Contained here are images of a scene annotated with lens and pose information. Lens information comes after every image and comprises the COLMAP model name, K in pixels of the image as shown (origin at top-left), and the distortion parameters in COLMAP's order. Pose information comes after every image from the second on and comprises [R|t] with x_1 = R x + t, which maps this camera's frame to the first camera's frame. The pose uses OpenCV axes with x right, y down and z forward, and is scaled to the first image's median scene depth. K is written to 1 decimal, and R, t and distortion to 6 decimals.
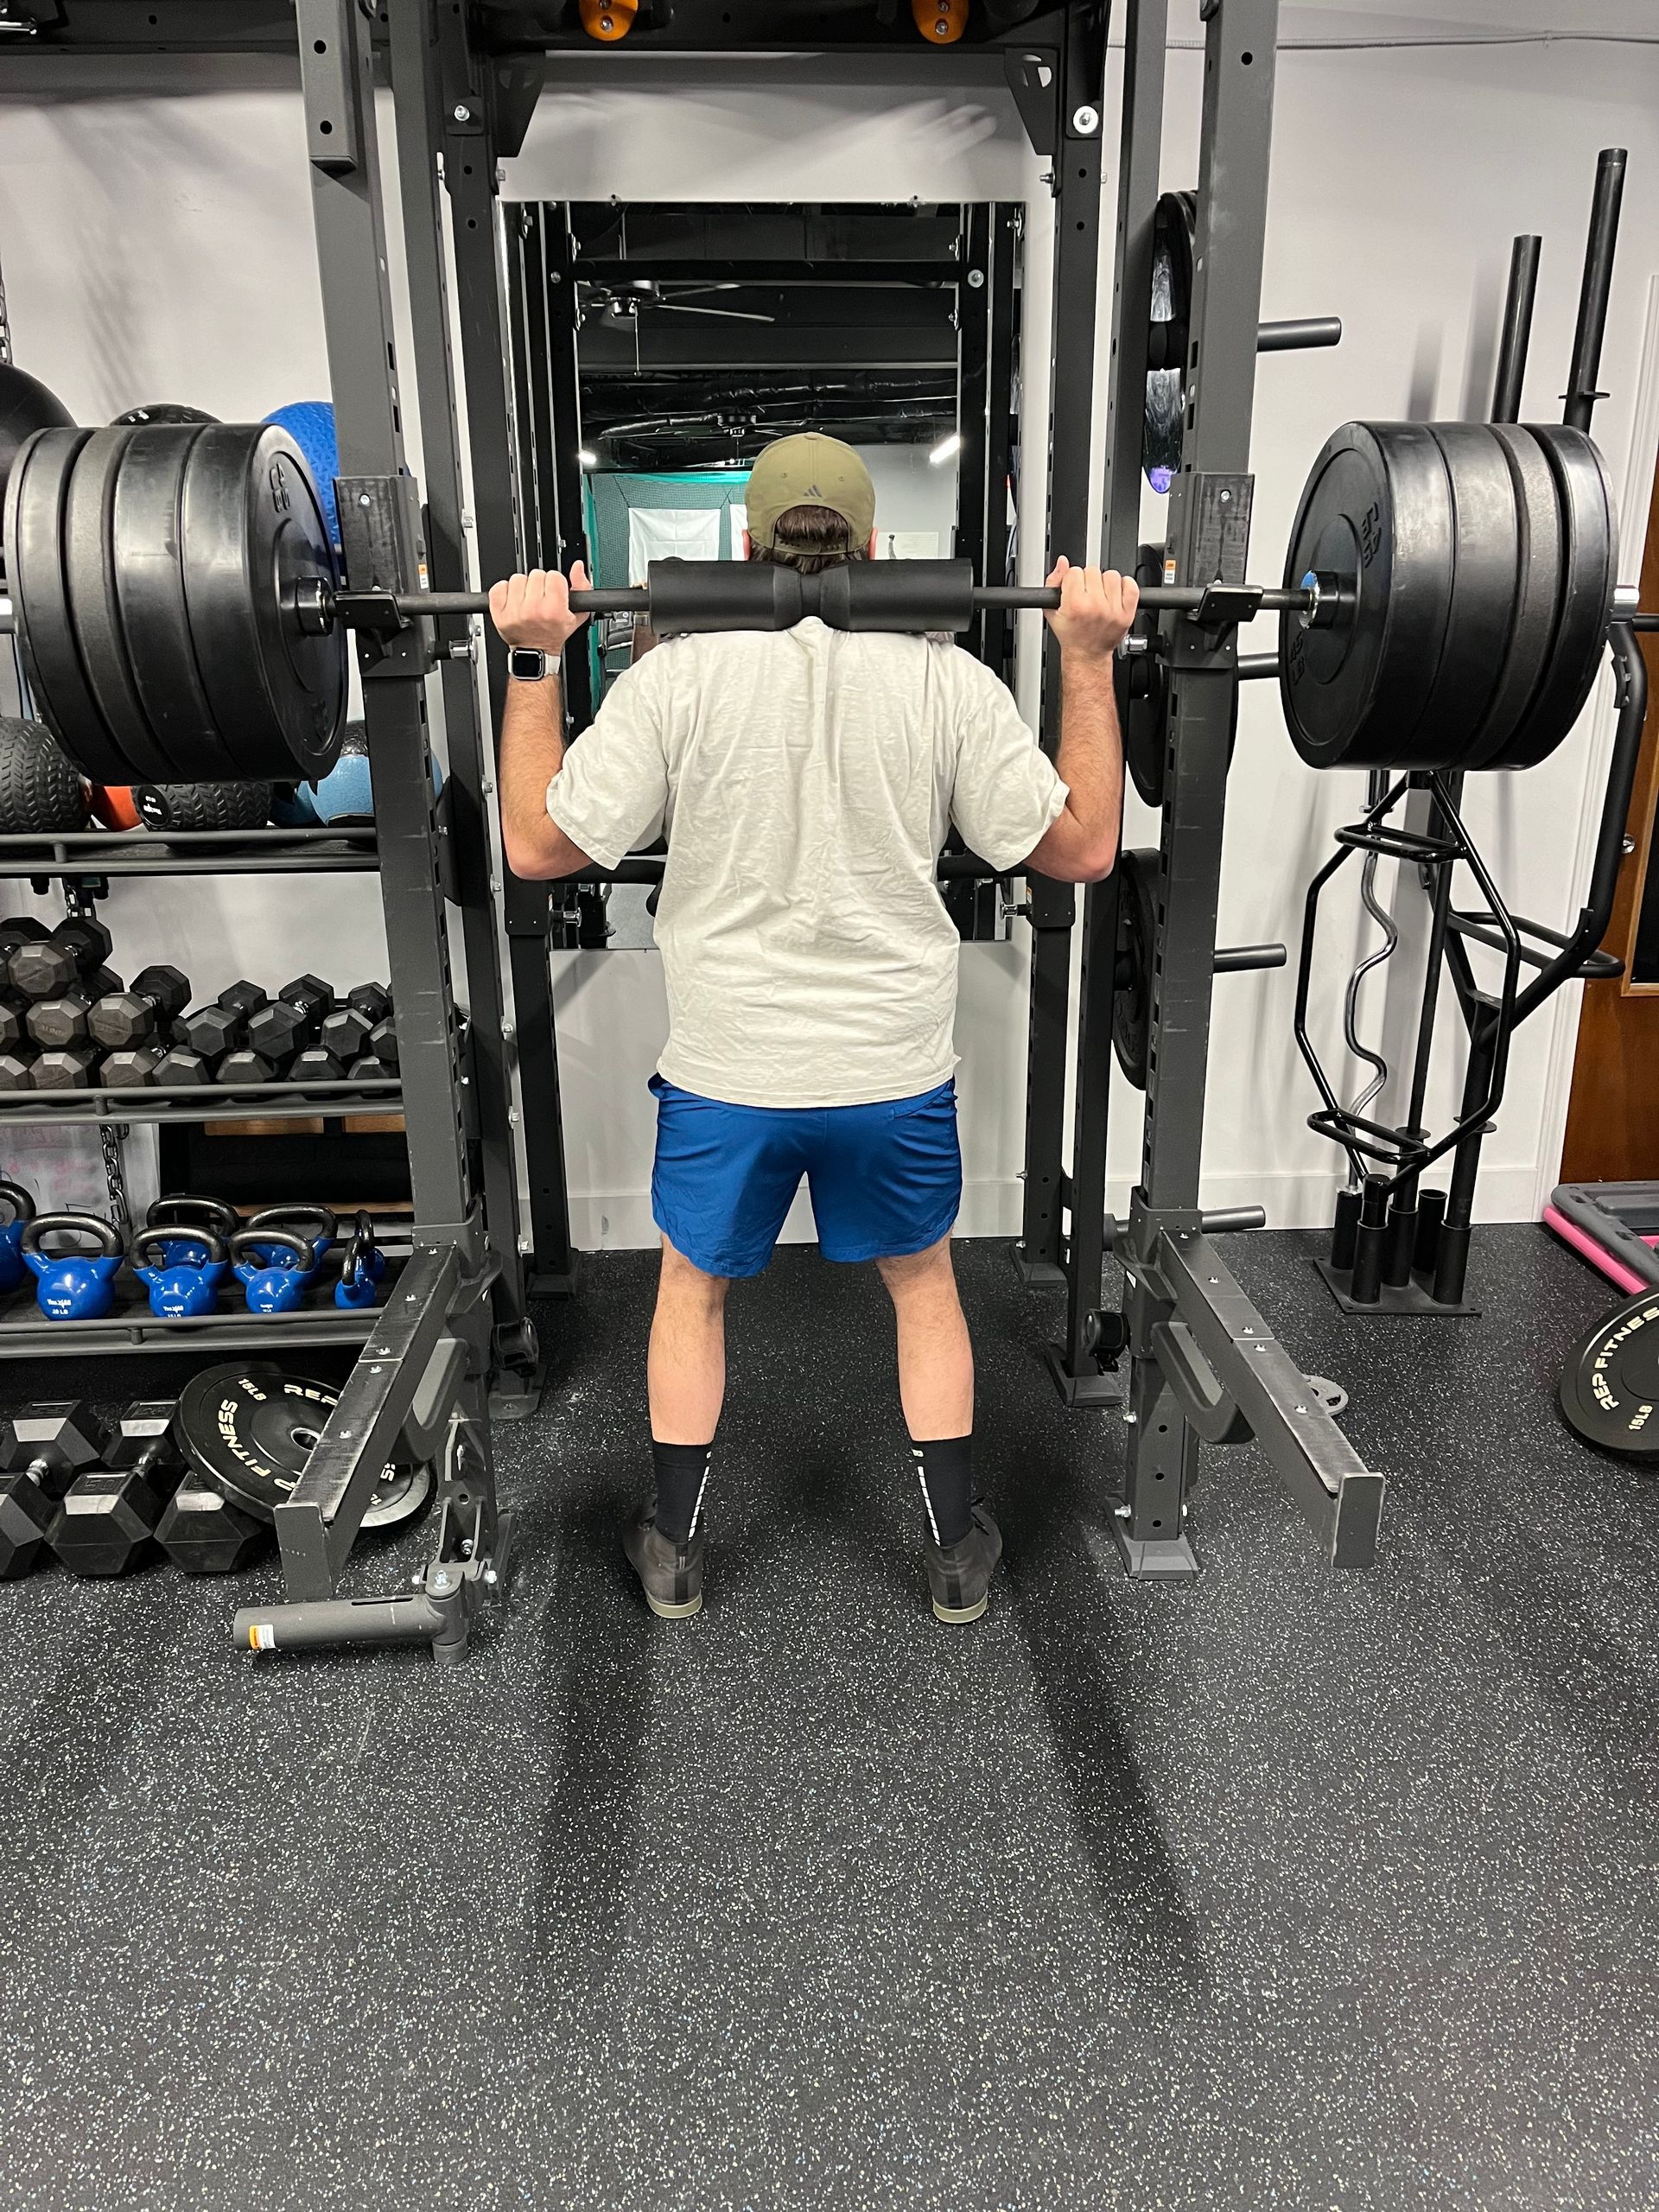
lens RADIAL K [[1621.5, 0, 829.4], [0, 1621.5, 1134.8], [0, 0, 1]] dist [-0.004960, -0.013327]
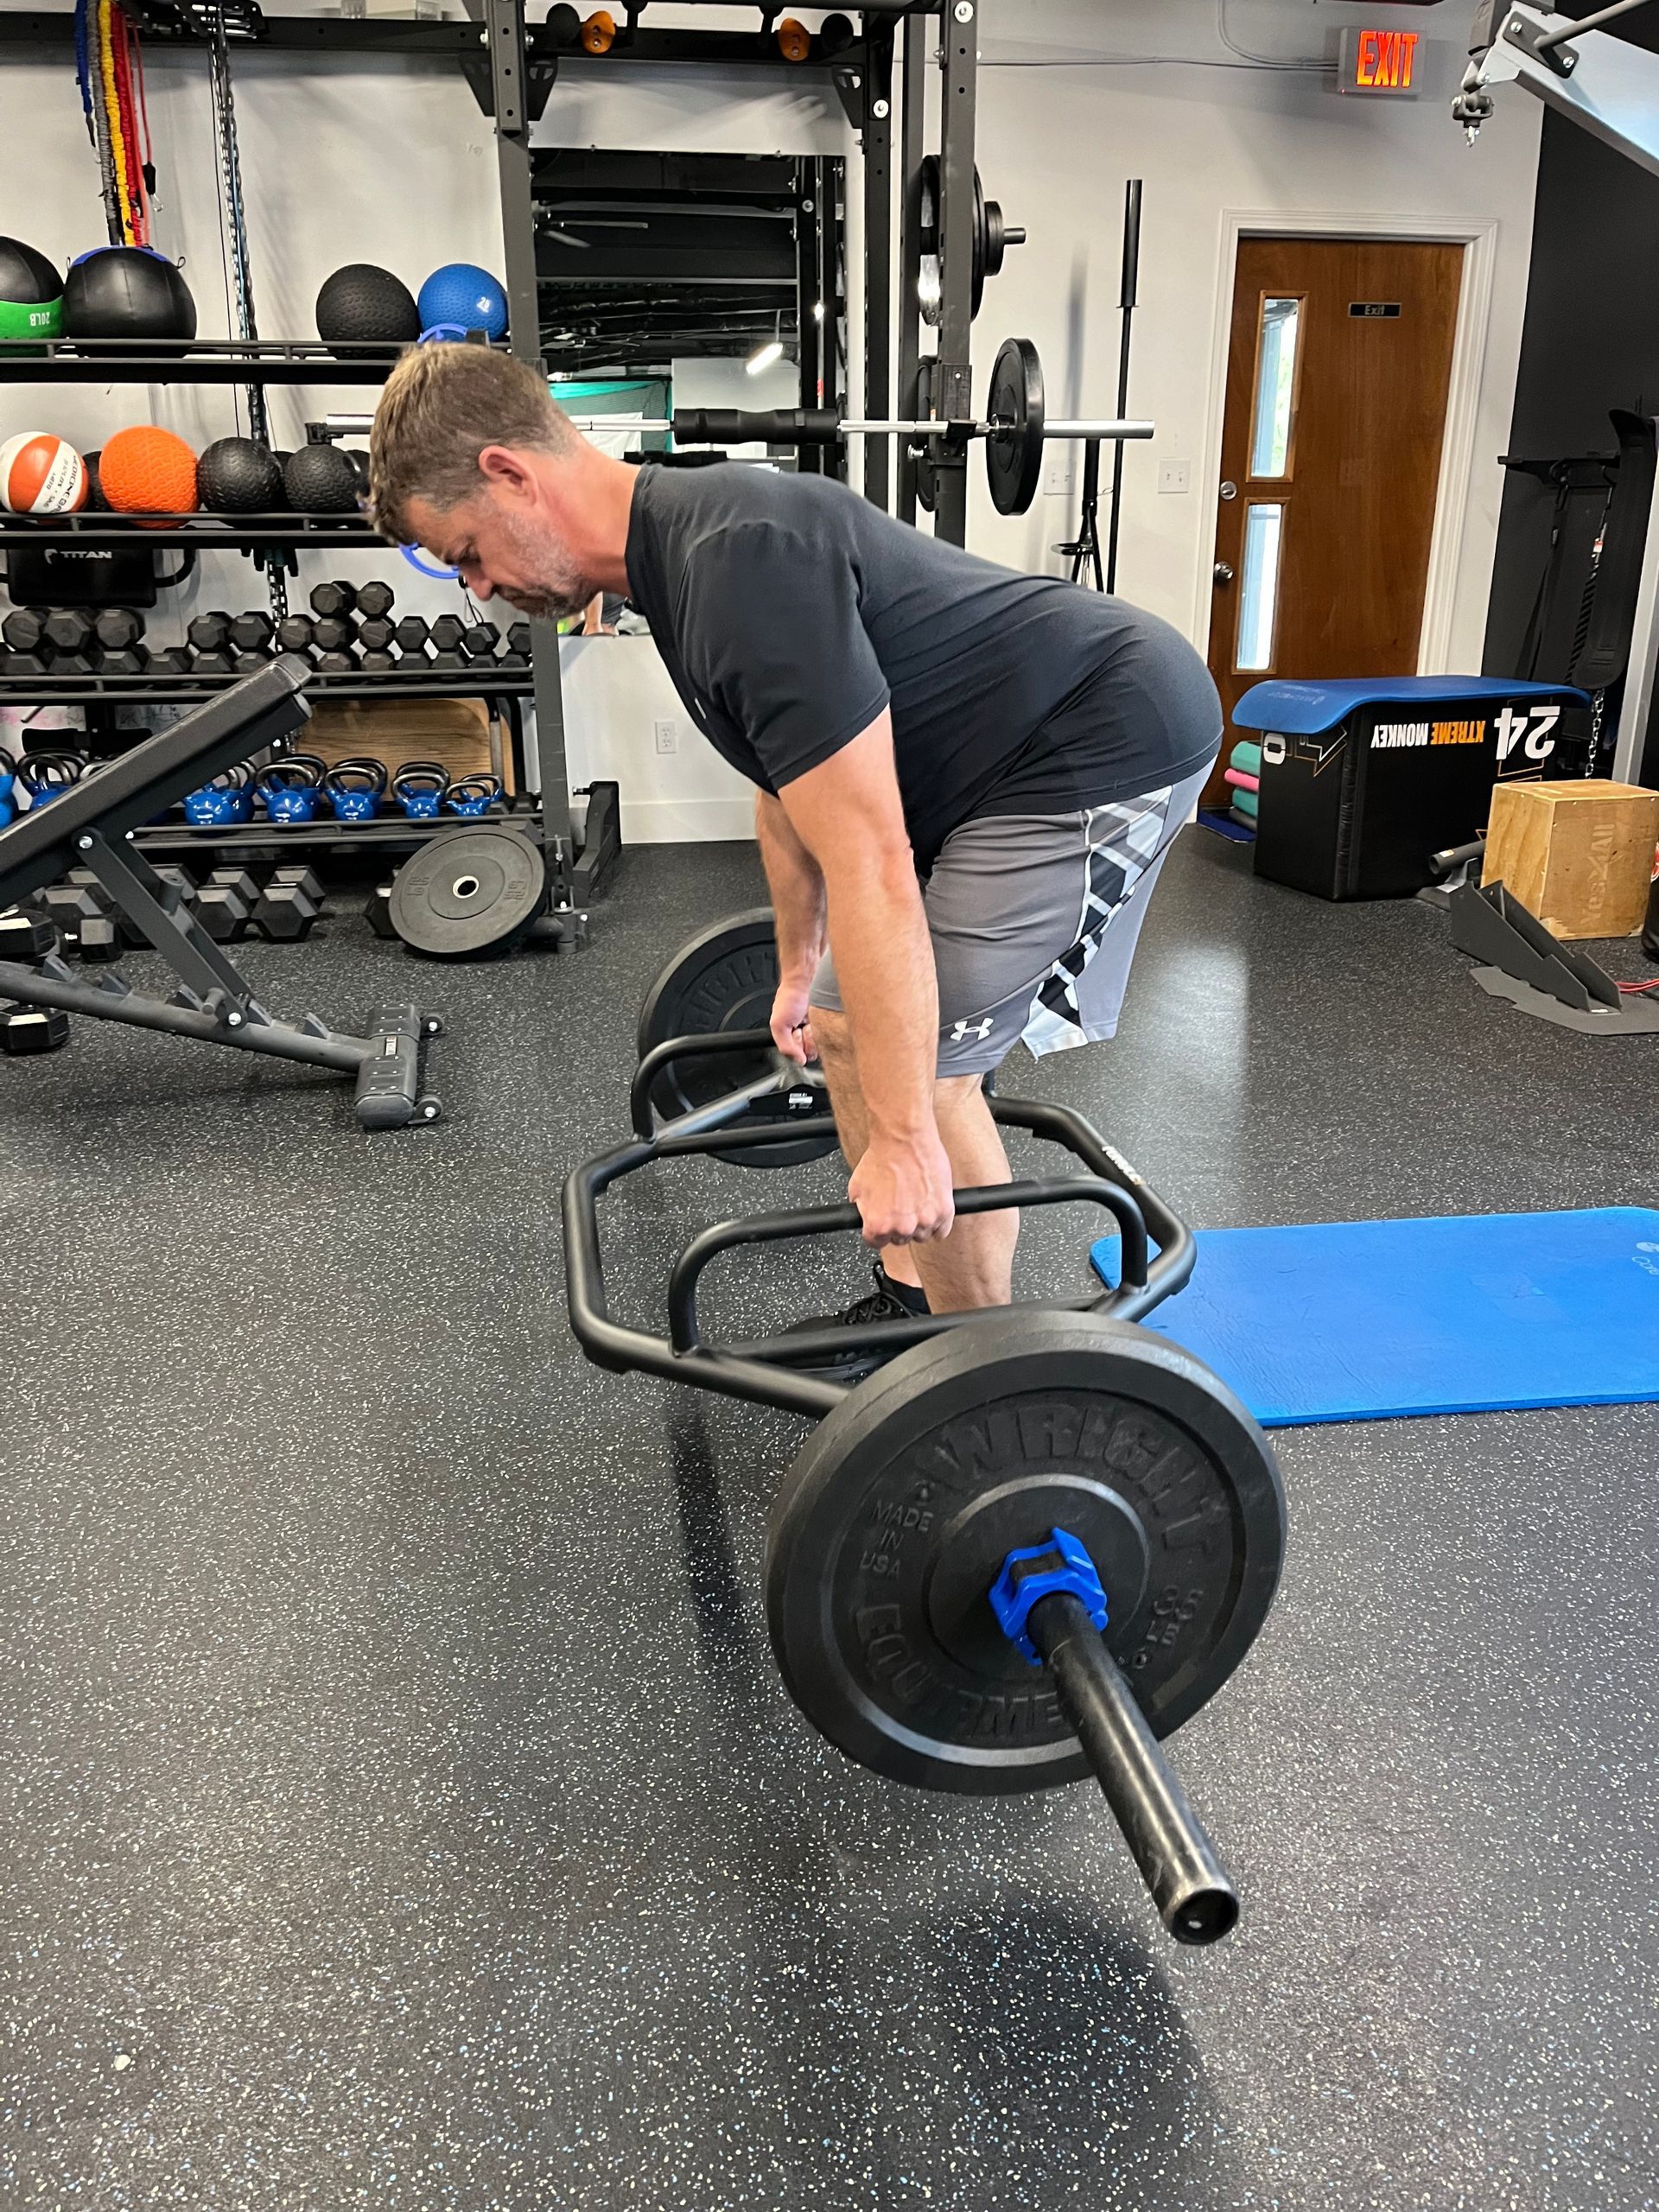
lens RADIAL K [[1706.7, 0, 815.1], [0, 1706.7, 1098.5], [0, 0, 1]] dist [0.042698, -0.051180]
pose [[0.993527, -0.034270, 0.108300, -0.134506], [0.035833, 0.999279, -0.012513, 0.409789], [-0.107793, 0.016312, 0.994039, -0.735729]]
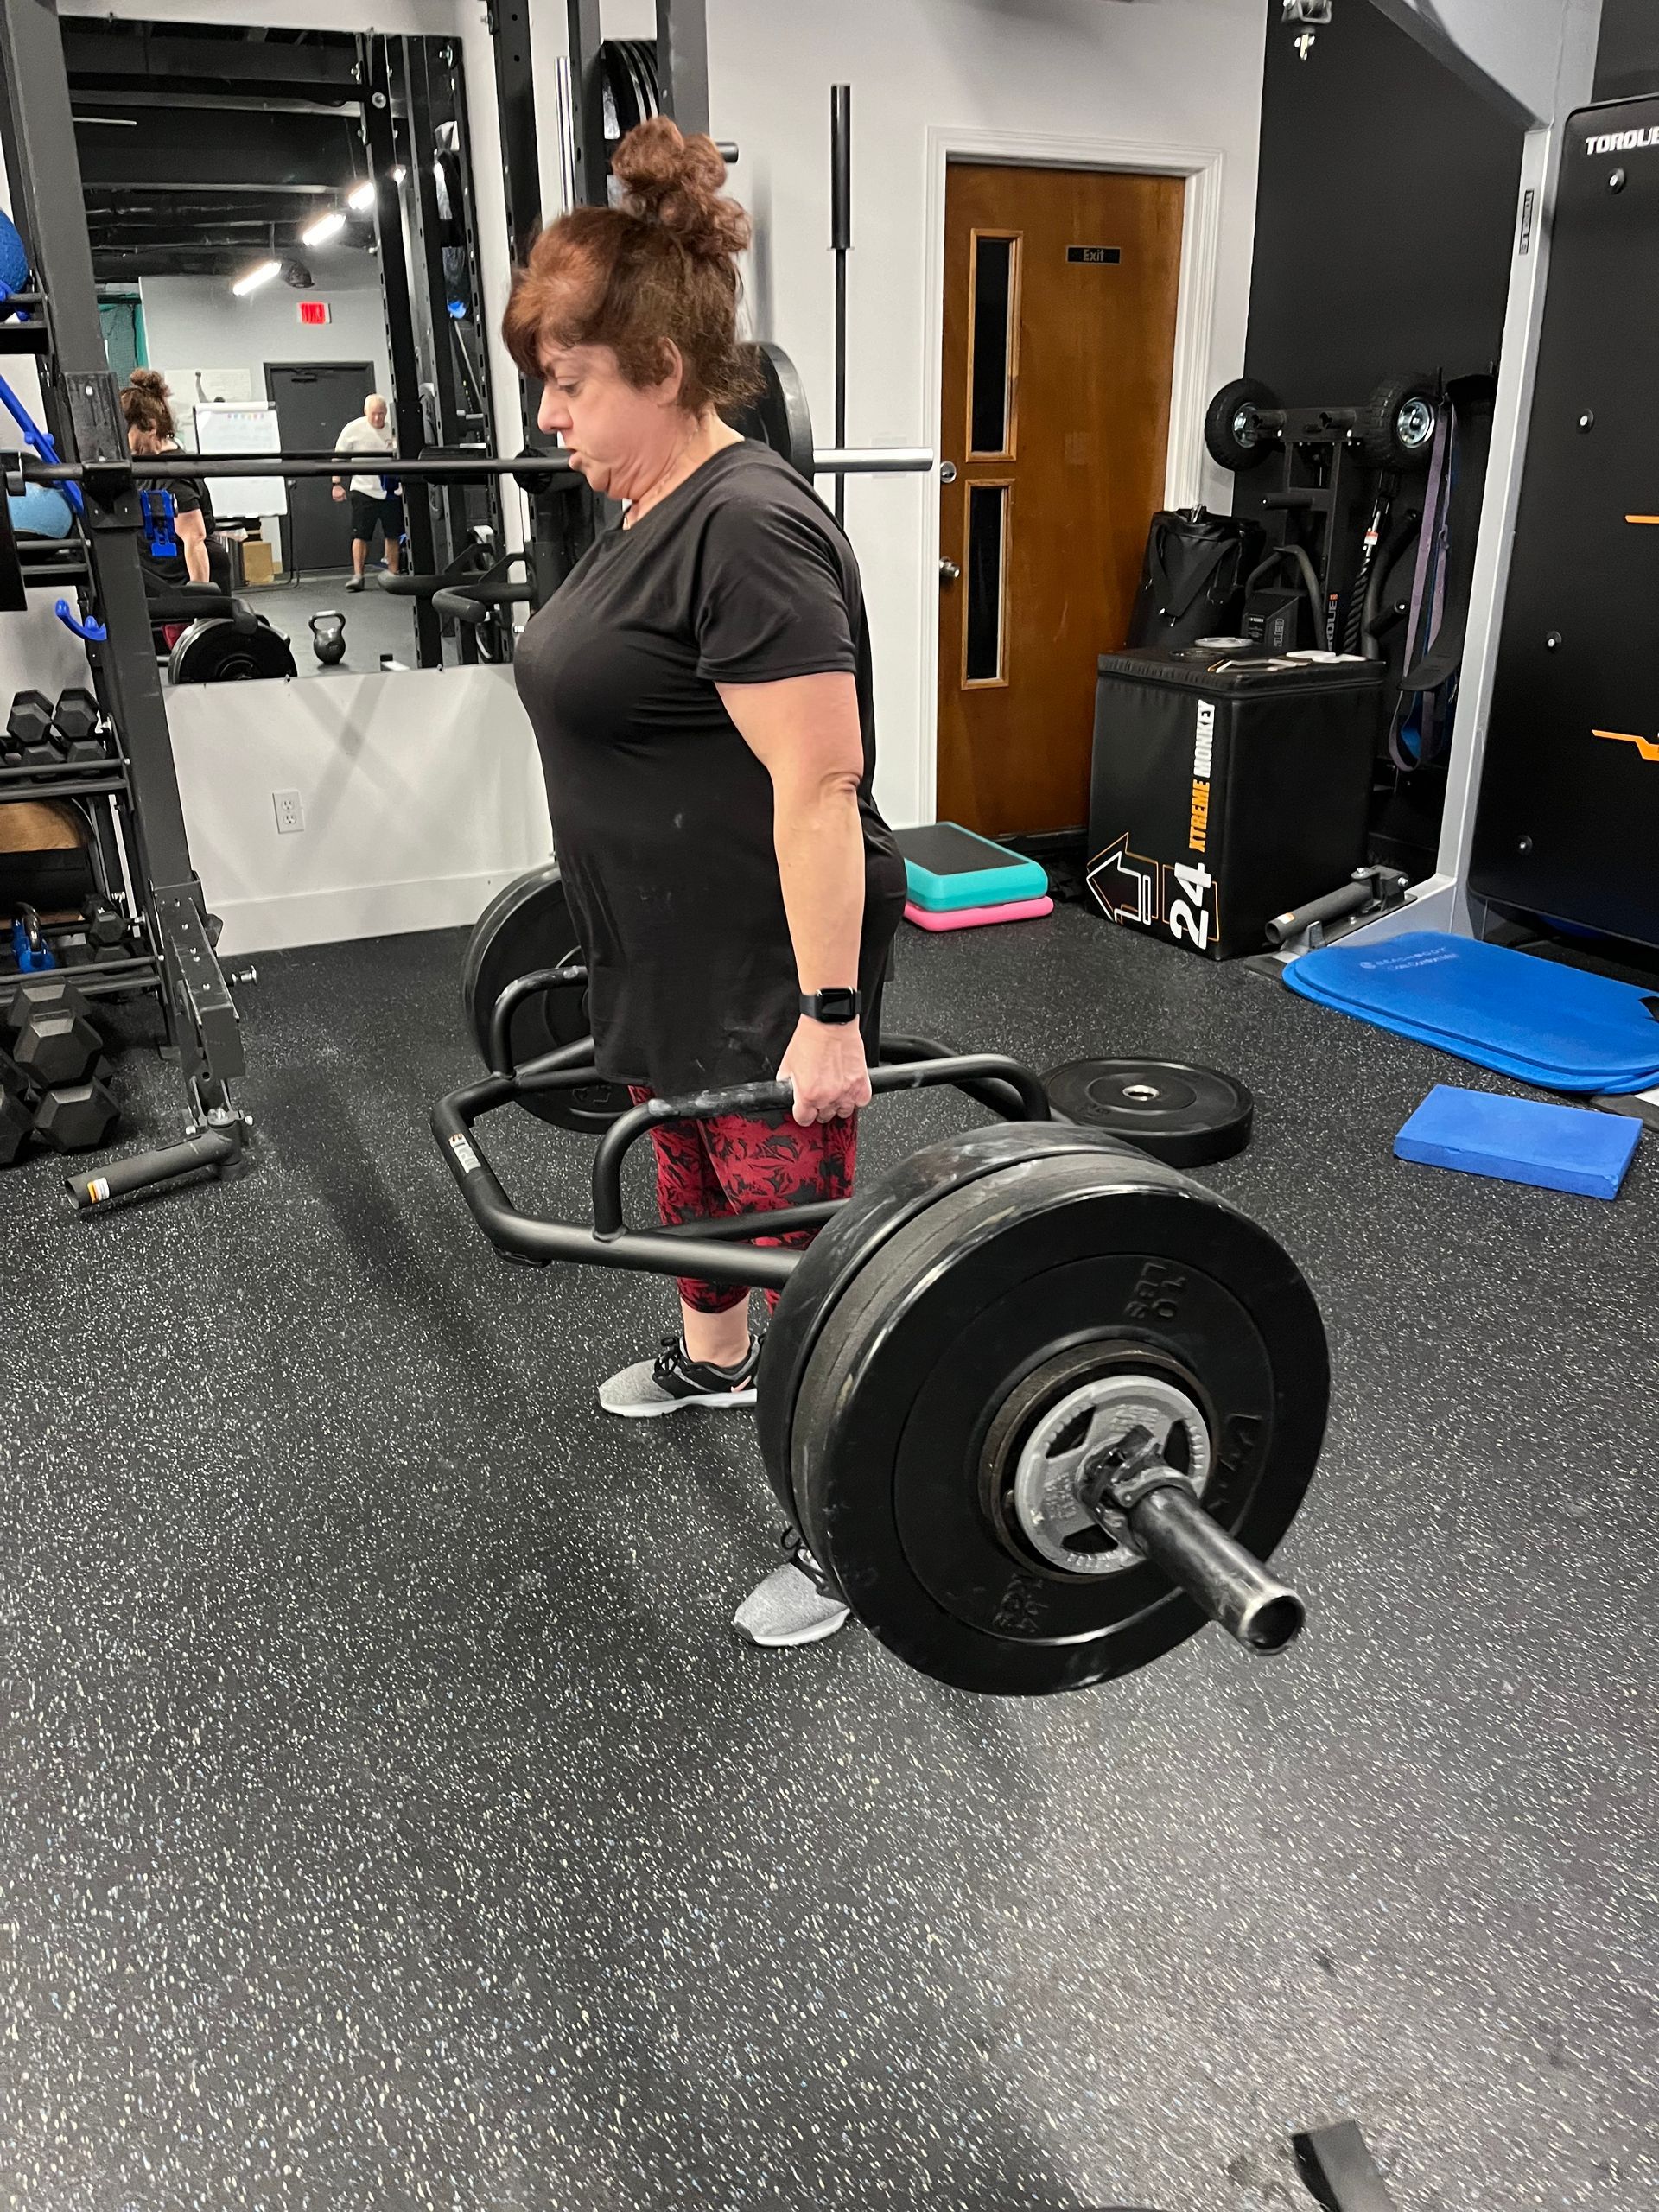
lens RADIAL K [[1706.7, 0, 798.3], [0, 1706.7, 1120.7], [0, 0, 1]] dist [0.042698, -0.051180]
pose [[0.922510, -0.152940, 0.354378, -0.236922], [0.138346, 0.988161, 0.066323, 0.185141], [-0.360326, -0.012156, 0.932747, -0.322952]]
